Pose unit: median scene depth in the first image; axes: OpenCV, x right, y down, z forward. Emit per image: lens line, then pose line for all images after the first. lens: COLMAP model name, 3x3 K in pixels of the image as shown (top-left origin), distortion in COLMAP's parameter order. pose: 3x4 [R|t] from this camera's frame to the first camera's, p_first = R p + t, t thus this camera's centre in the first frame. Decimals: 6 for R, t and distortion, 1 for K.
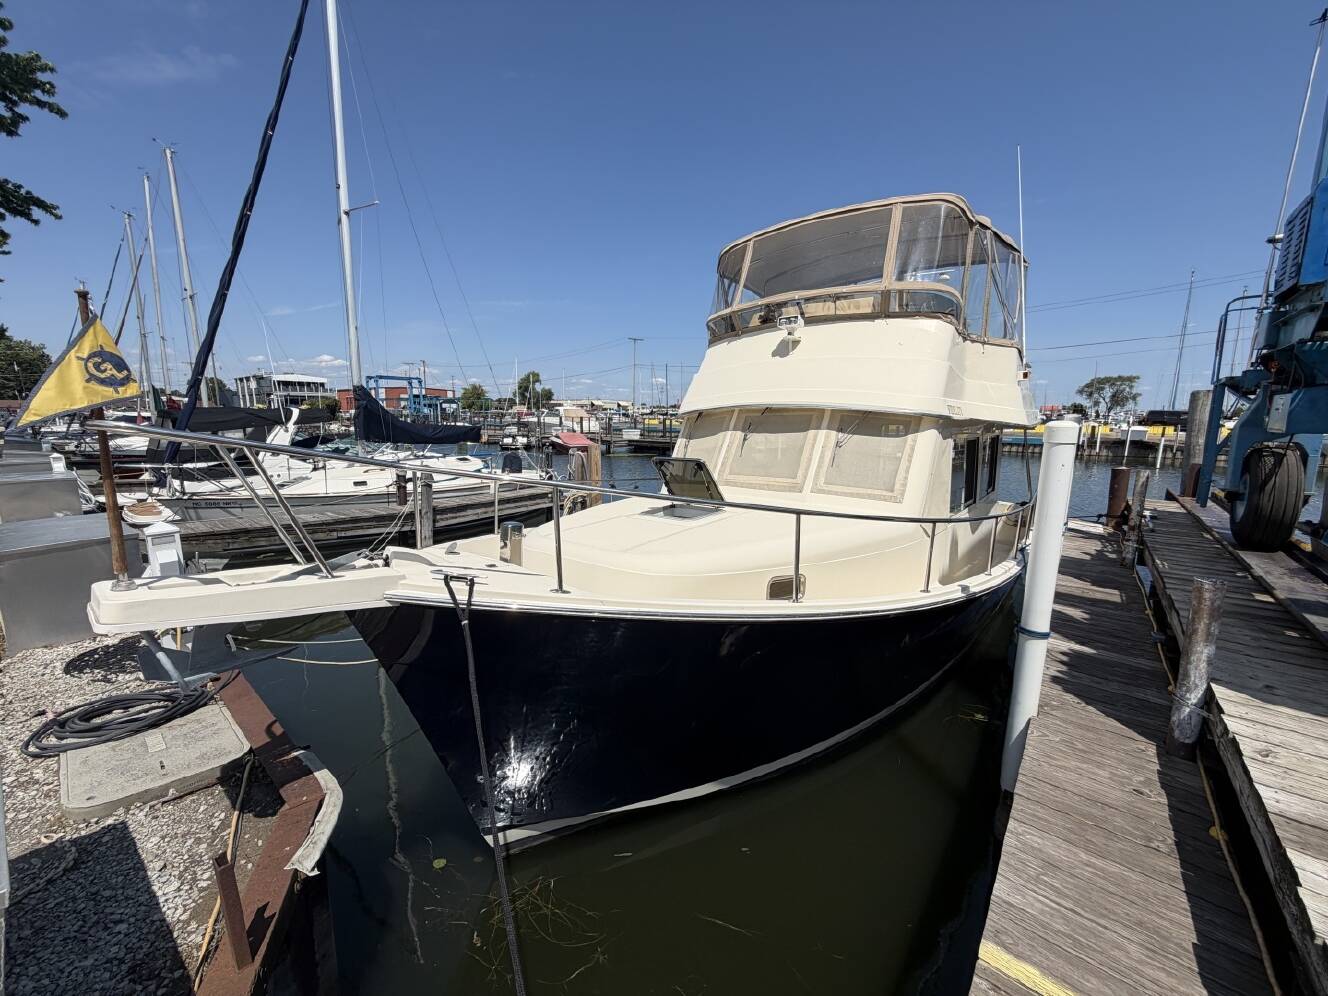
lens RADIAL K [[530.8, 0, 661.0], [0, 530.8, 497.3], [0, 0, 1]] dist [0.002192, -0.000565]
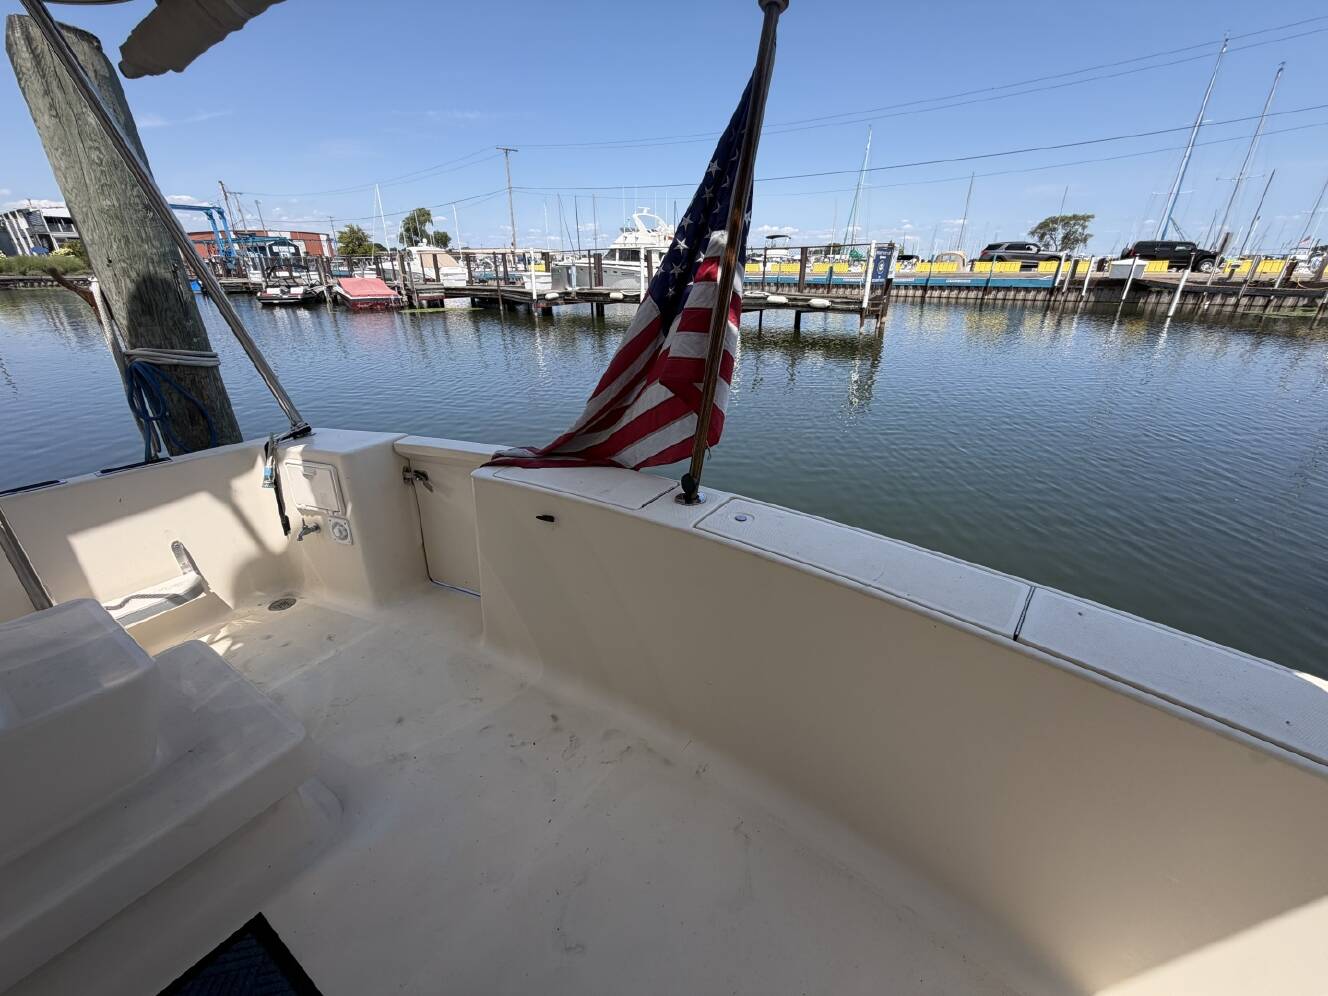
lens RADIAL K [[530.8, 0, 661.0], [0, 530.8, 497.3], [0, 0, 1]] dist [0.002192, -0.000565]
pose [[0.994356, -0.049666, 0.093755, 0.093634], [0.024379, 0.966979, 0.253688, -0.009194], [-0.103259, -0.249970, 0.962732, 0.167715]]
